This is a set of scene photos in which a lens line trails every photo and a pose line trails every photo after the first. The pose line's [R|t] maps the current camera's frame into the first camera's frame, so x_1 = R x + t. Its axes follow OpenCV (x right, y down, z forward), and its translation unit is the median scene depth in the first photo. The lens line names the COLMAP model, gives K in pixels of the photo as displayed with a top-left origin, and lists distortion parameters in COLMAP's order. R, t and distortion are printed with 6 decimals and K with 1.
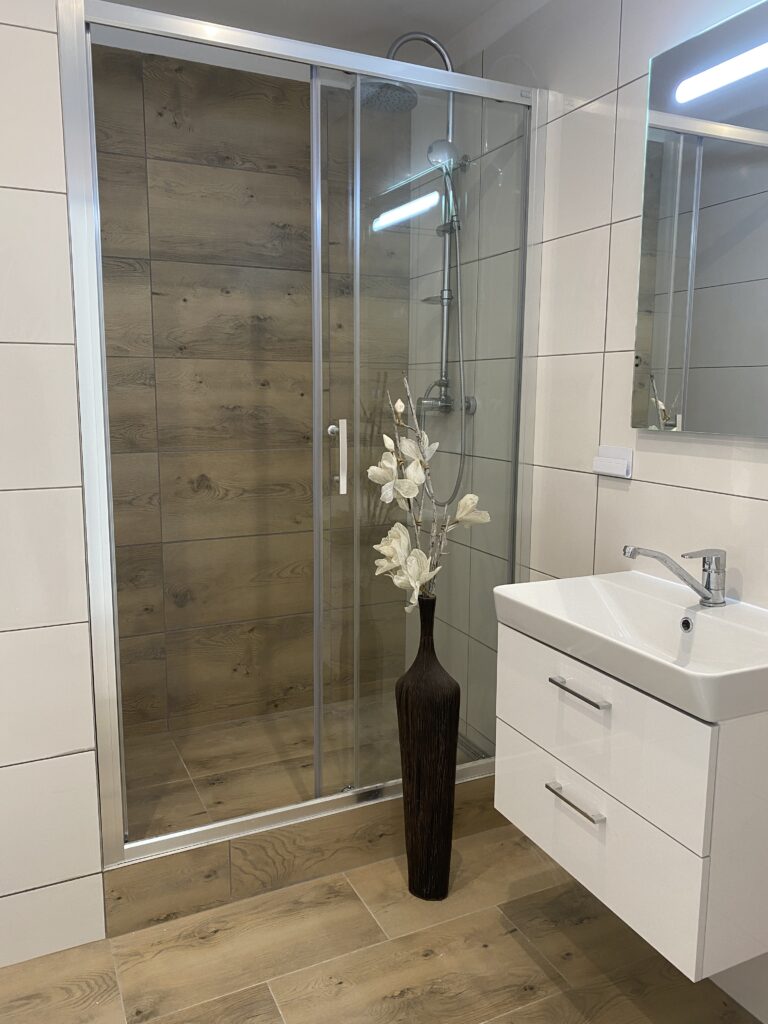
lens RADIAL K [[791.1, 0, 382.1], [0, 791.1, 511.4], [0, 0, 1]] dist [0.023251, -0.031530]
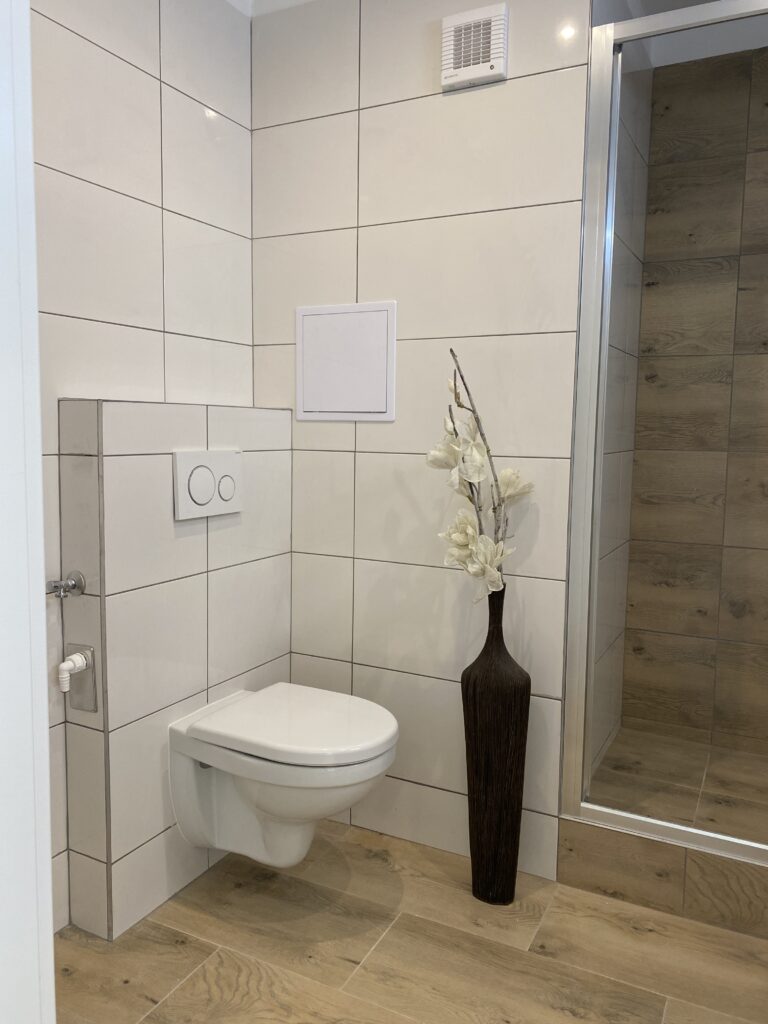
lens RADIAL K [[791.1, 0, 377.7], [0, 791.1, 513.6], [0, 0, 1]] dist [0.023251, -0.031530]
pose [[0.594633, 0.092160, -0.798697, 0.264947], [-0.136511, 0.990558, 0.012666, 0.050146], [0.792323, 0.101499, 0.601600, 0.087387]]
